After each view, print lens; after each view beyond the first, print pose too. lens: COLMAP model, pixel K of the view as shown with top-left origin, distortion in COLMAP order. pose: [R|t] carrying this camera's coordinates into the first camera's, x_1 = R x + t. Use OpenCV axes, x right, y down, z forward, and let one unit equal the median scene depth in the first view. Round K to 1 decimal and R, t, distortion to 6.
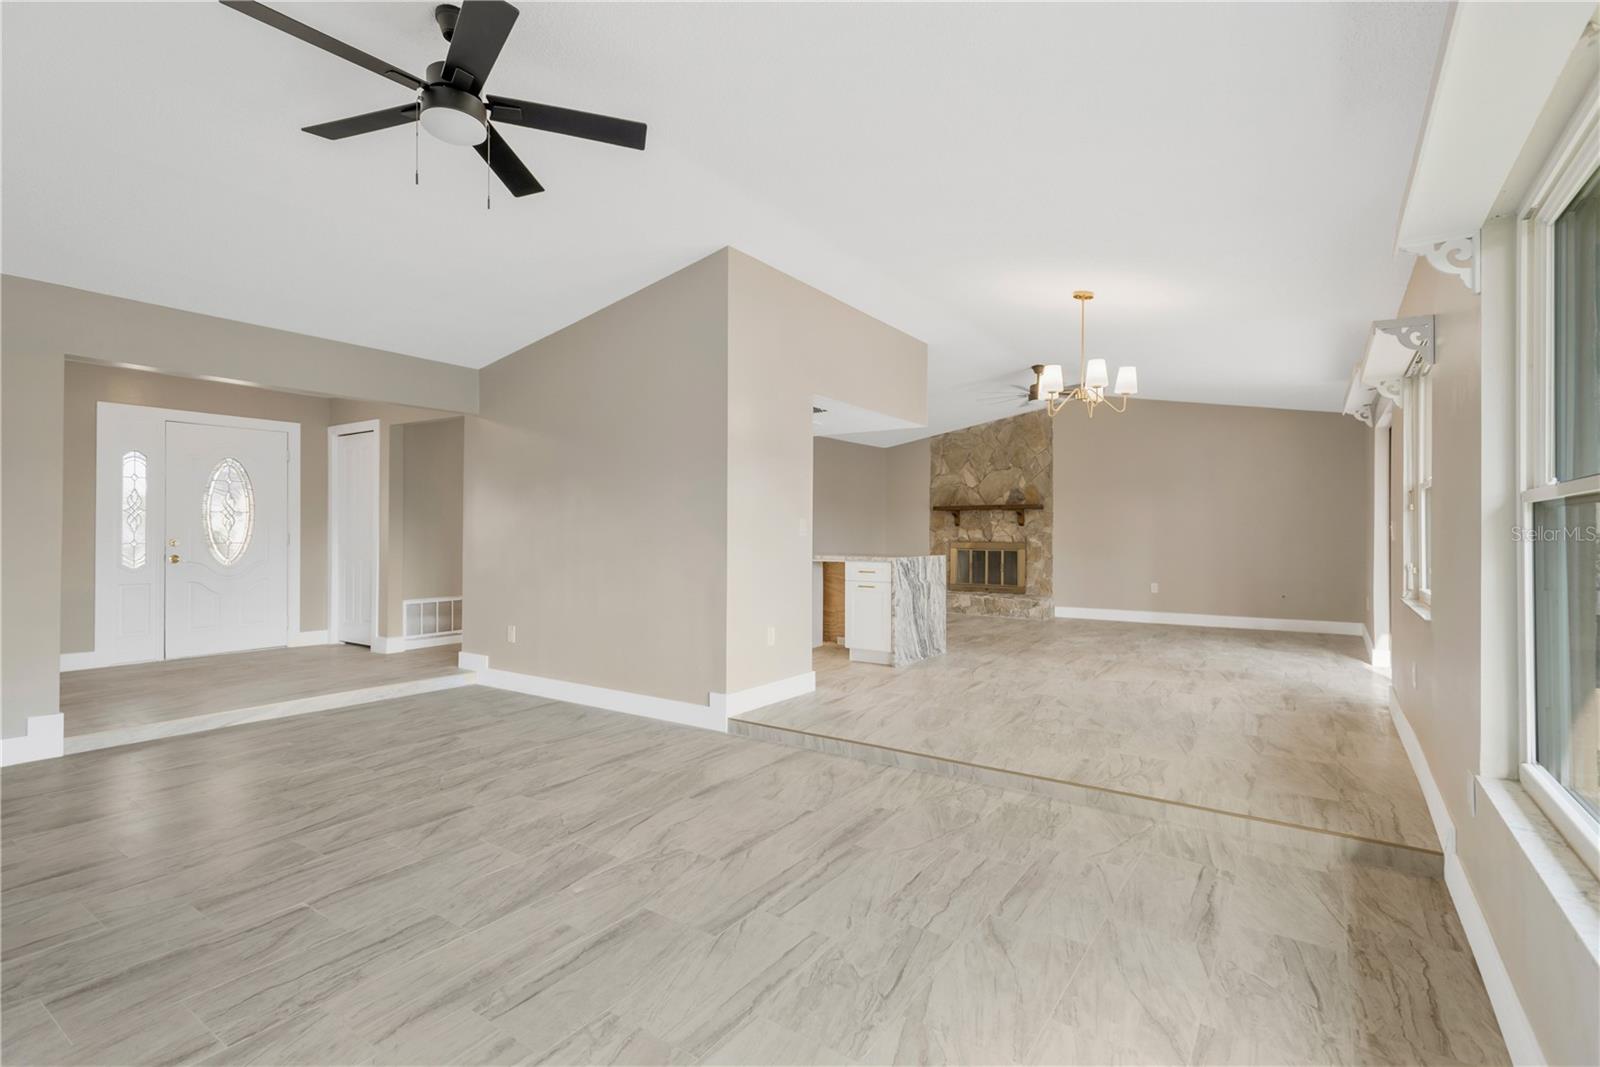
lens RADIAL K [[748.1, 0, 795.5], [0, 748.1, 522.0], [0, 0, 1]] dist [0.020528, -0.006366]
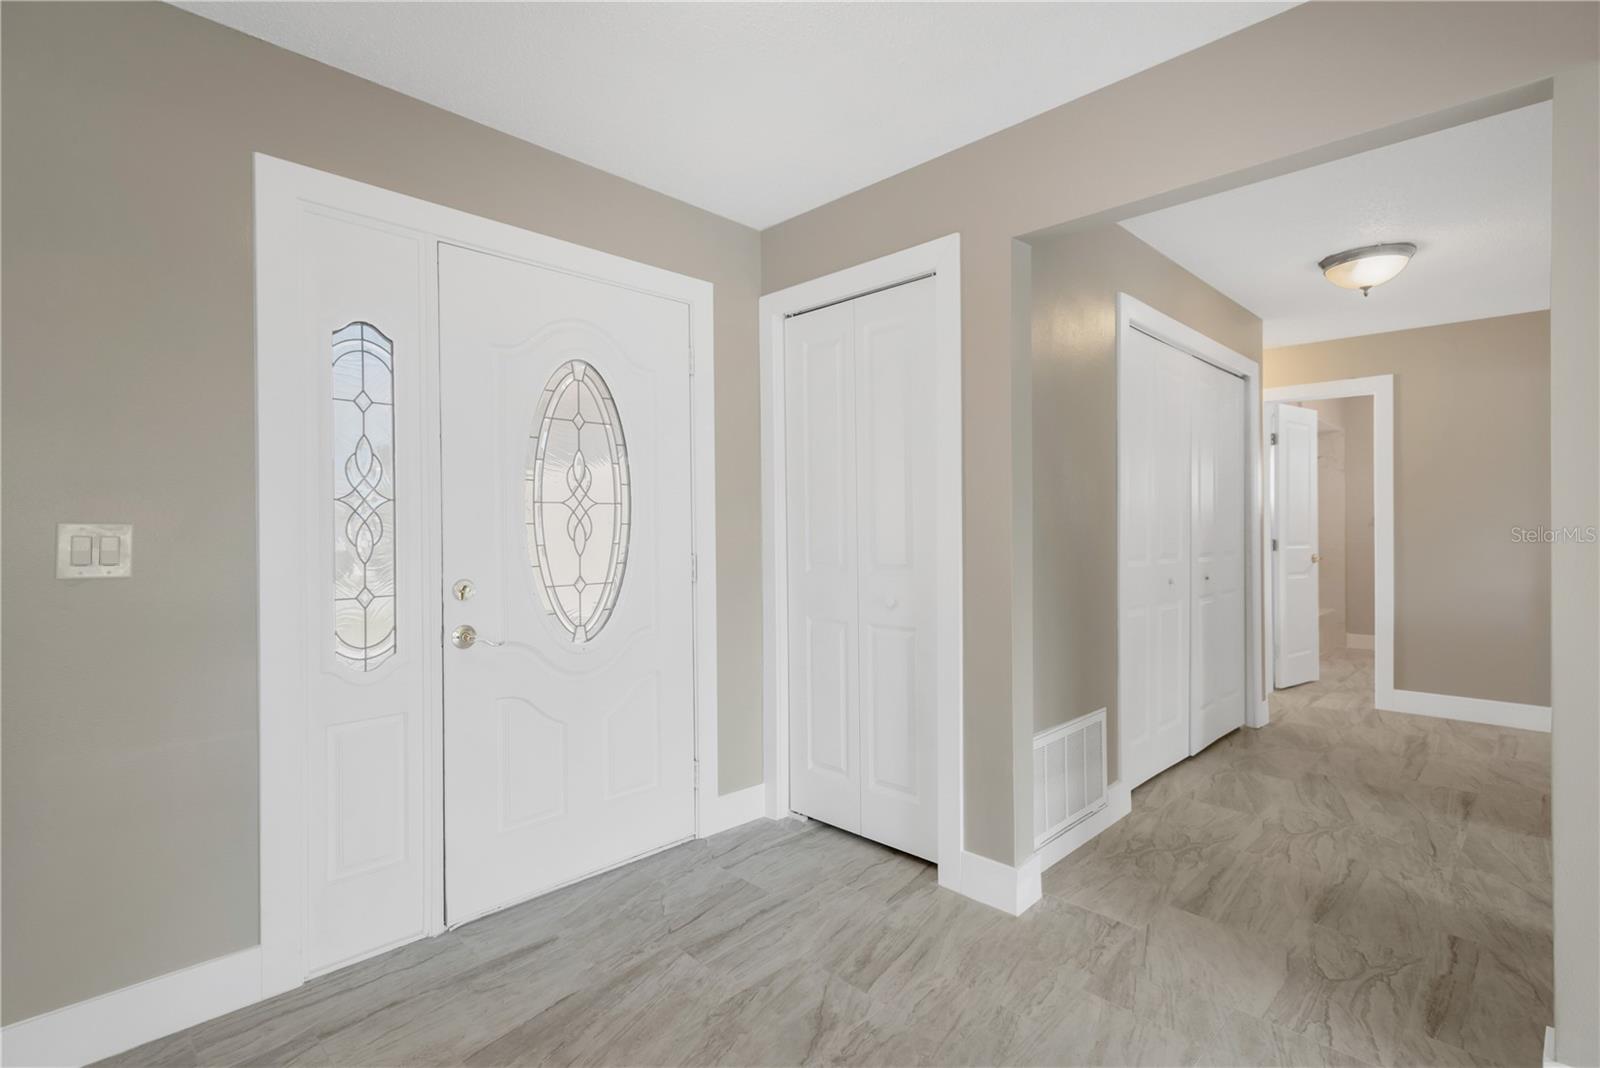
lens RADIAL K [[758.9, 0, 800.0], [0, 758.9, 534.0], [0, 0, 1]] dist [0.003006, -0.000283]
pose [[0.984848, -0.006260, -0.173305, -0.628479], [0.009398, 0.999806, 0.017294, -0.003470], [0.173163, -0.018661, 0.984716, 0.705505]]
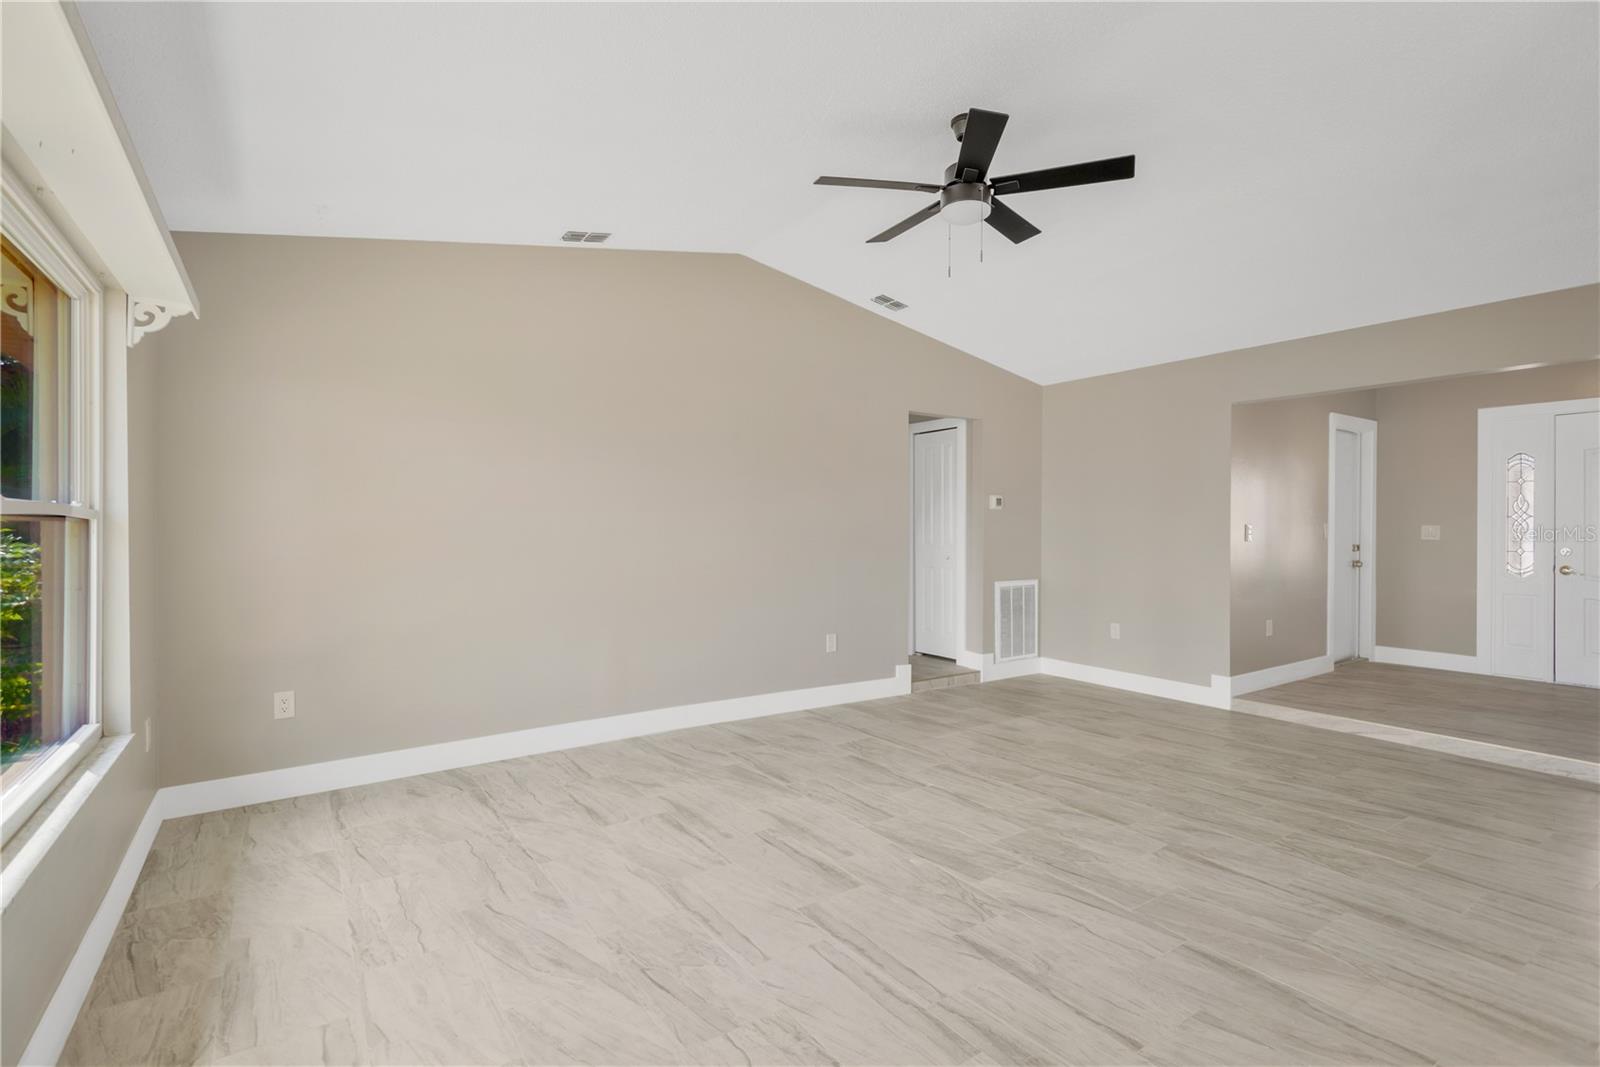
lens RADIAL K [[743.5, 0, 797.7], [0, 743.5, 534.3], [0, 0, 1]] dist [0.019024, -0.006869]
pose [[-0.357967, 0.002082, -0.933732, 0.327099], [0.010700, 0.999941, -0.001873, -0.000417], [0.933673, -0.010662, -0.357968, 0.497412]]
